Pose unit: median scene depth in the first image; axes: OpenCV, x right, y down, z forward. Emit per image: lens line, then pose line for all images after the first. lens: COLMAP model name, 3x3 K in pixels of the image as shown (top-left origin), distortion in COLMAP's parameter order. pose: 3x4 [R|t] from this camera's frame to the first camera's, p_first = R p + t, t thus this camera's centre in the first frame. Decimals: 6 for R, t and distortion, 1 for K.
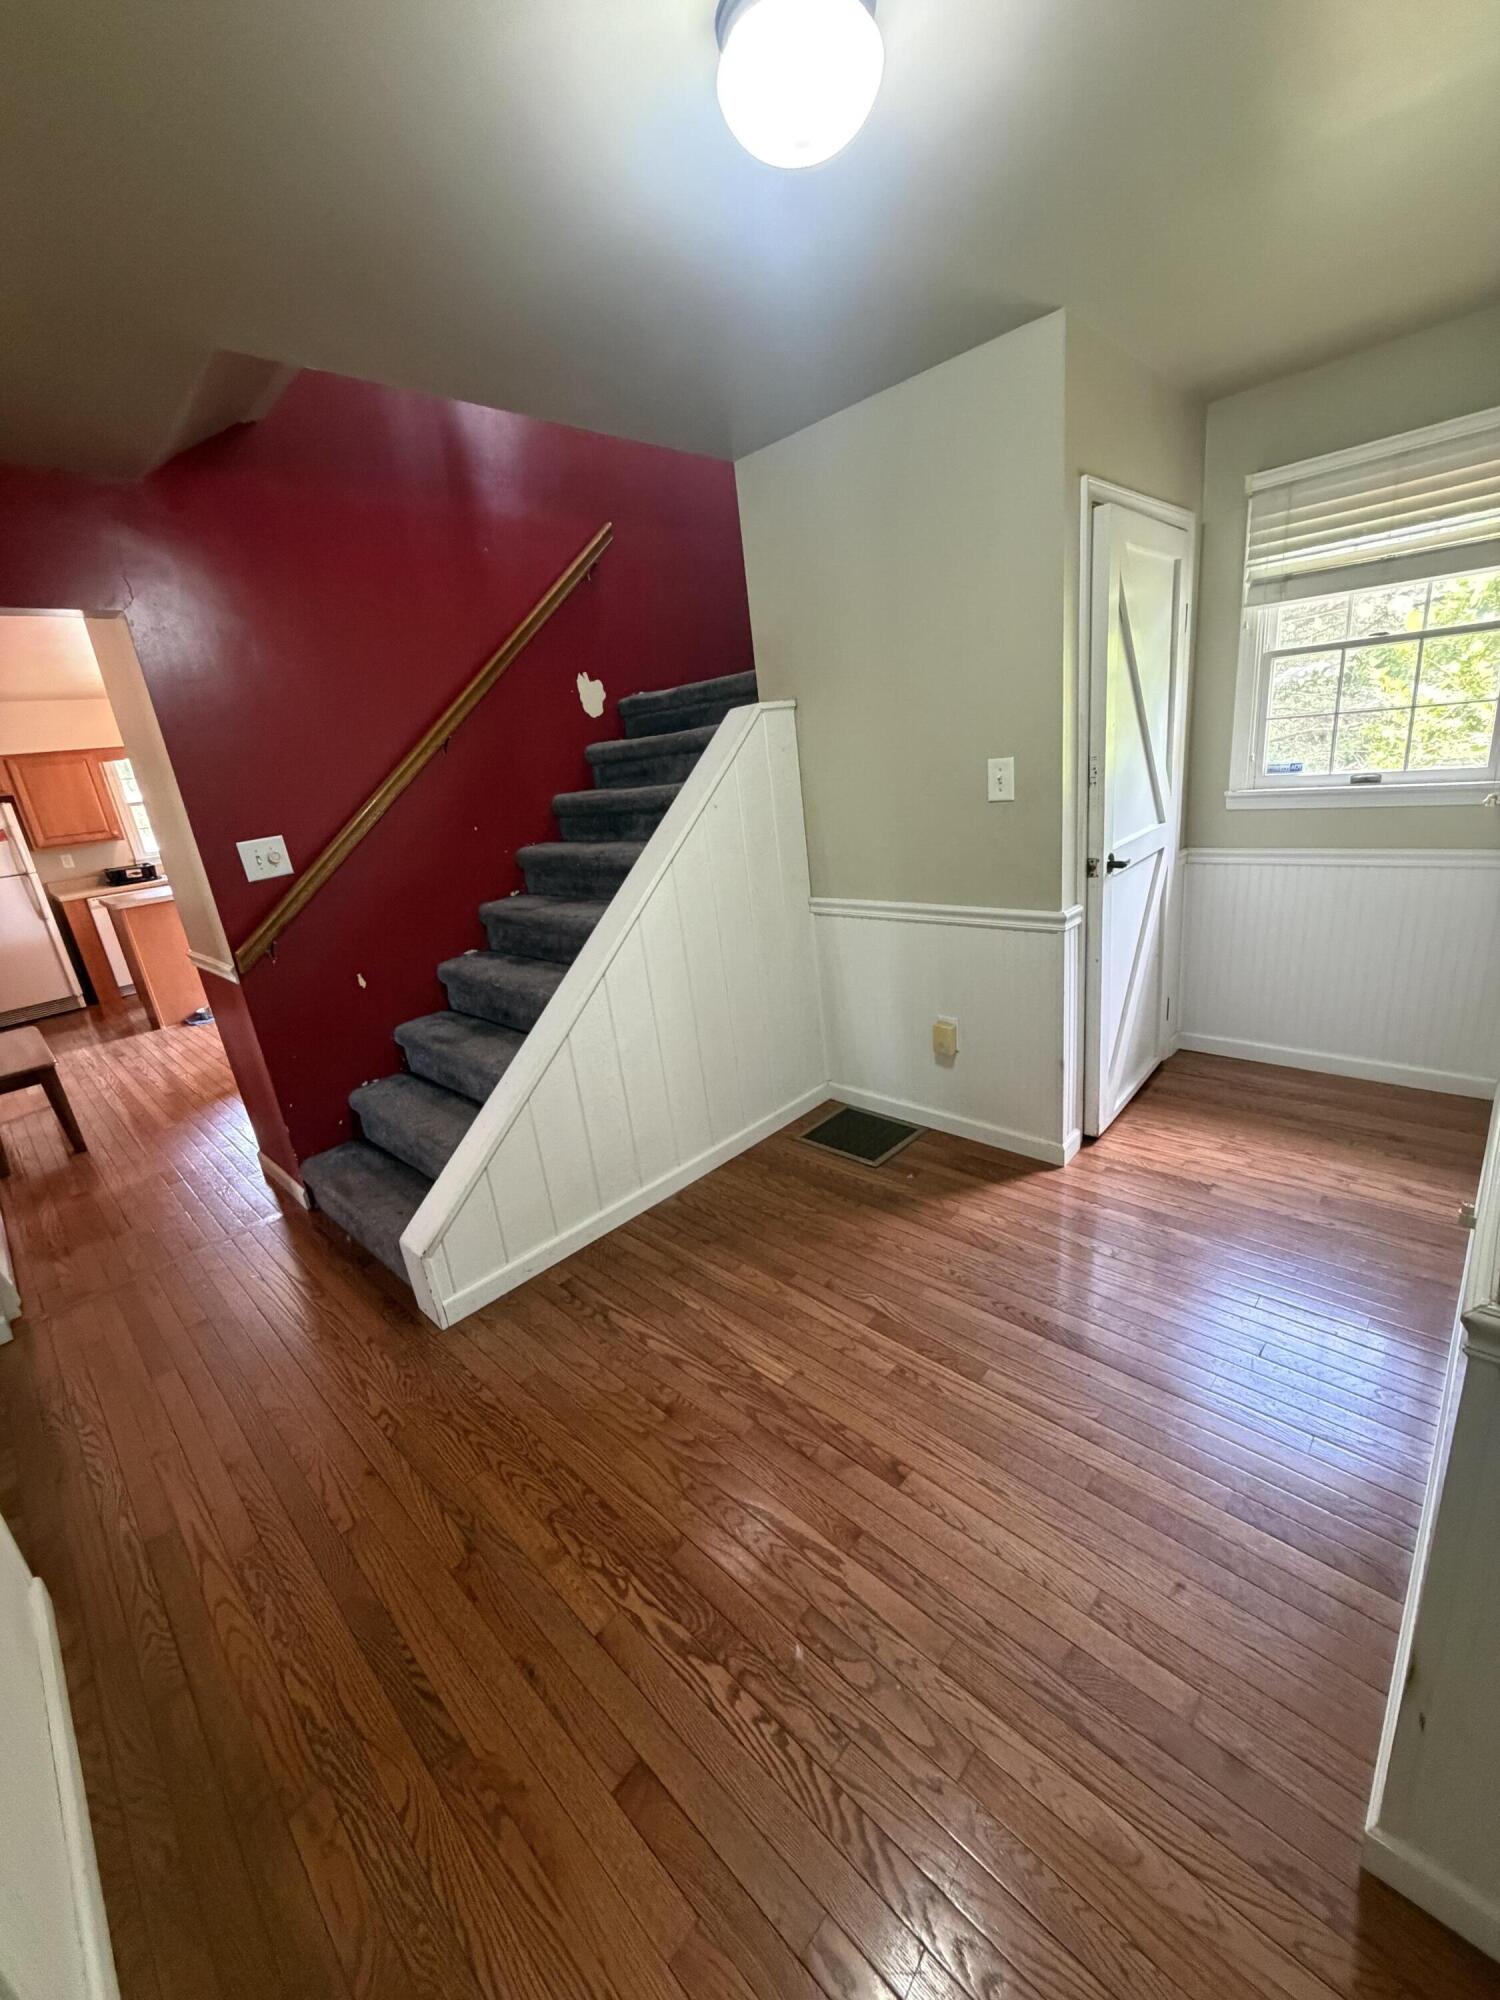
lens RADIAL K [[793.2, 0, 739.9], [0, 793.2, 988.0], [0, 0, 1]] dist [-0.003750, -0.000150]
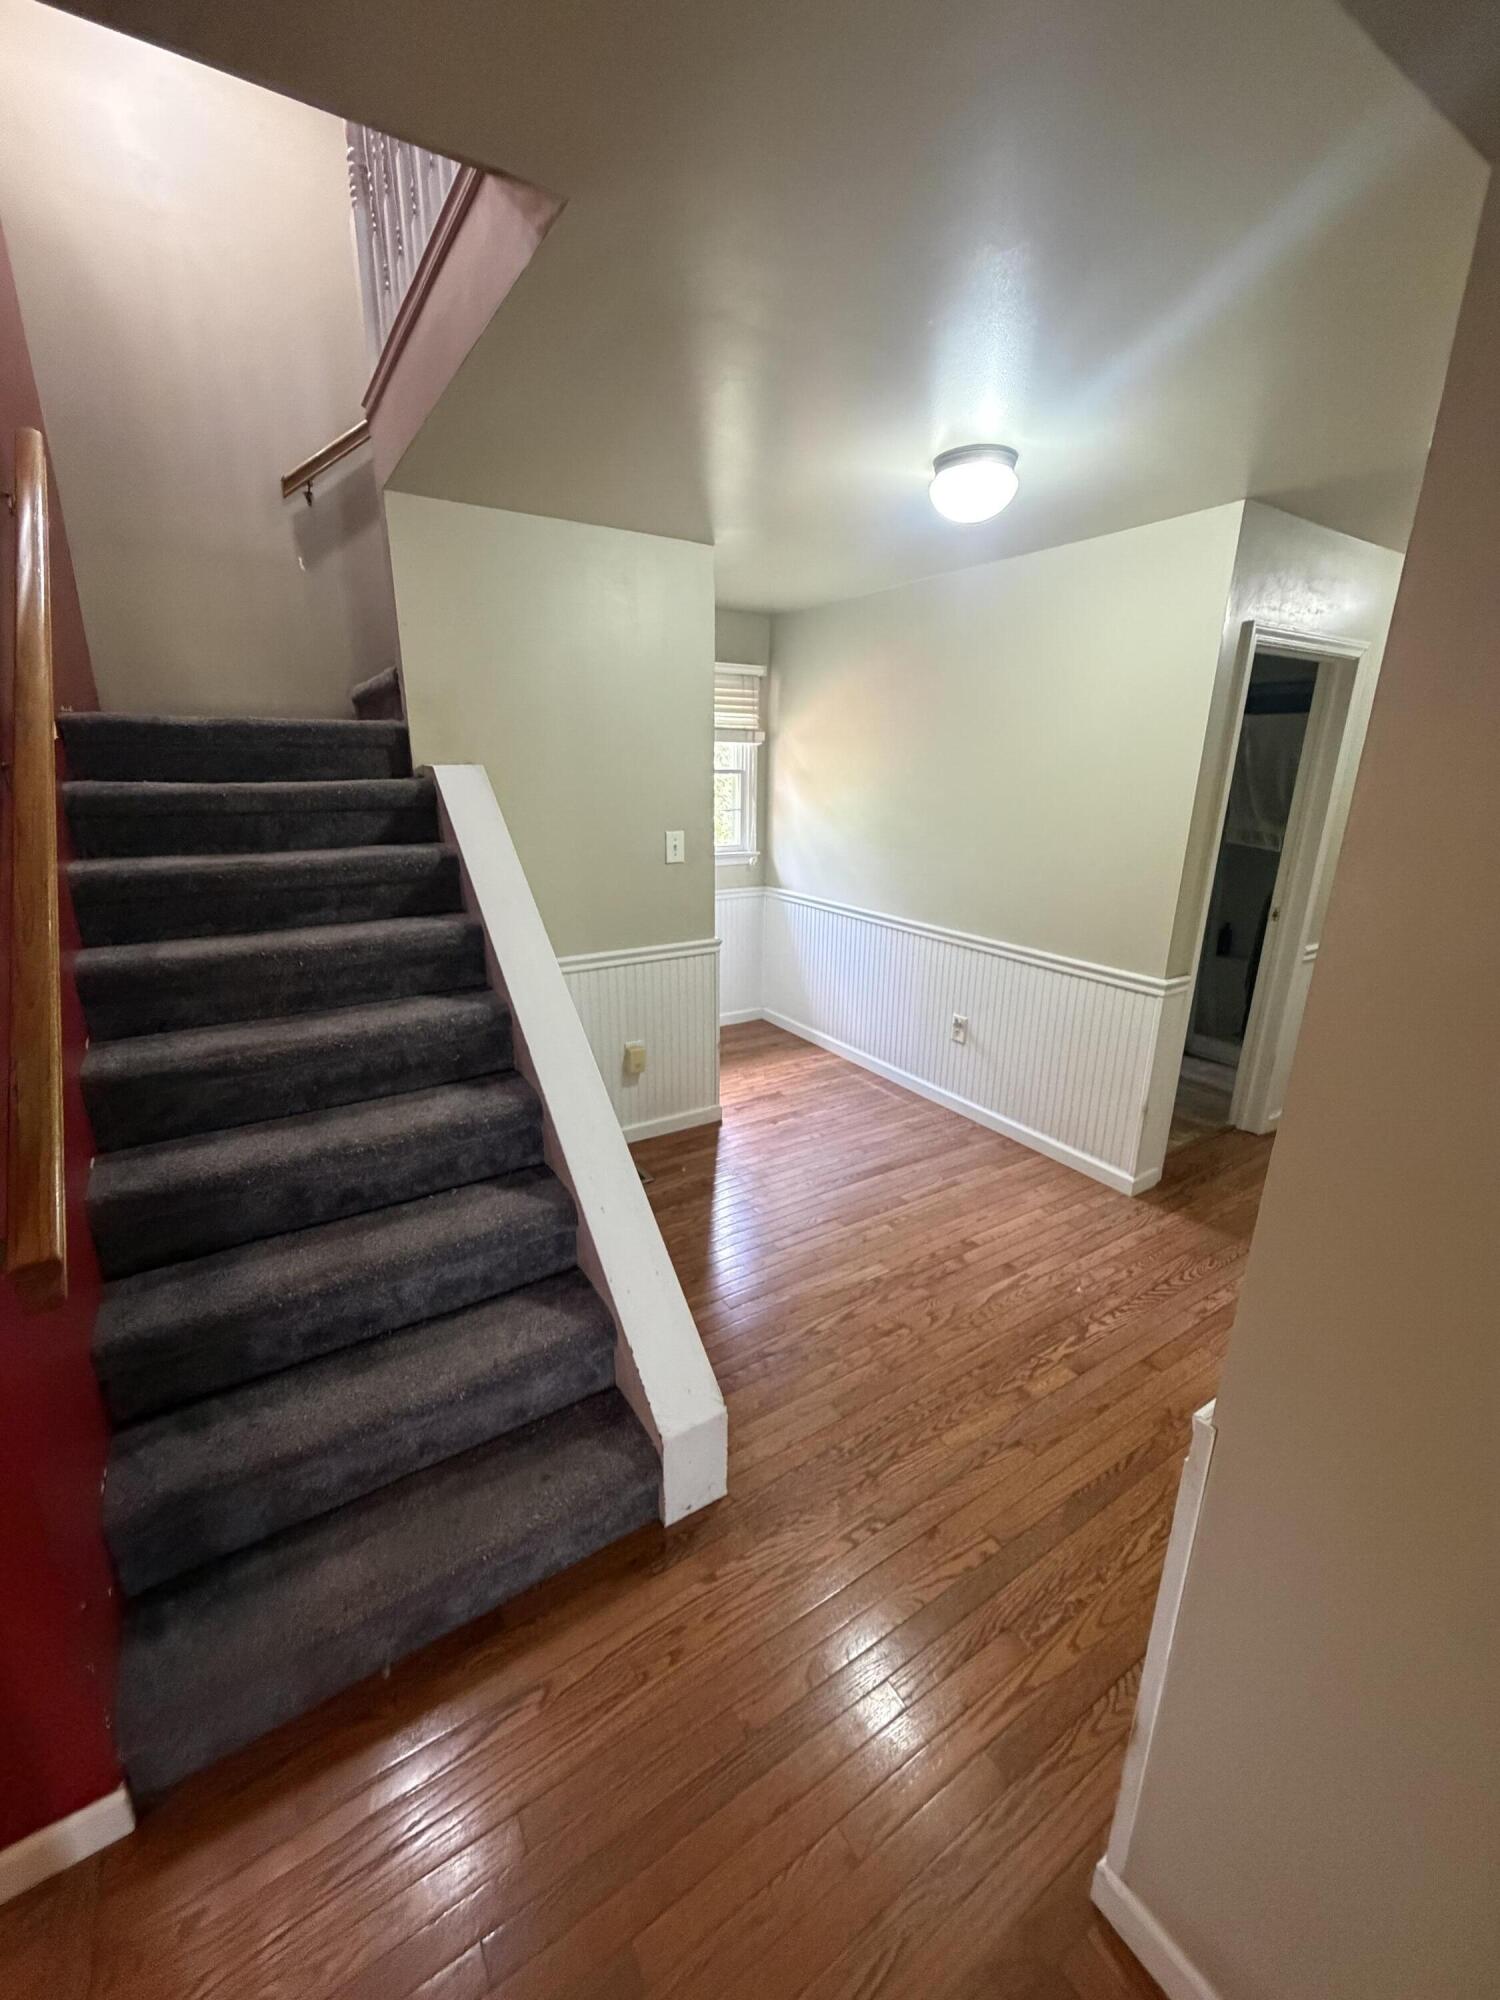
lens RADIAL K [[793.2, 0, 750.9], [0, 793.2, 996.6], [0, 0, 1]] dist [-0.003750, -0.000150]
pose [[0.230286, -0.167225, 0.958647, -1.284606], [0.252248, 0.961710, 0.107165, -0.174776], [-0.939861, 0.217139, 0.263651, 0.776313]]
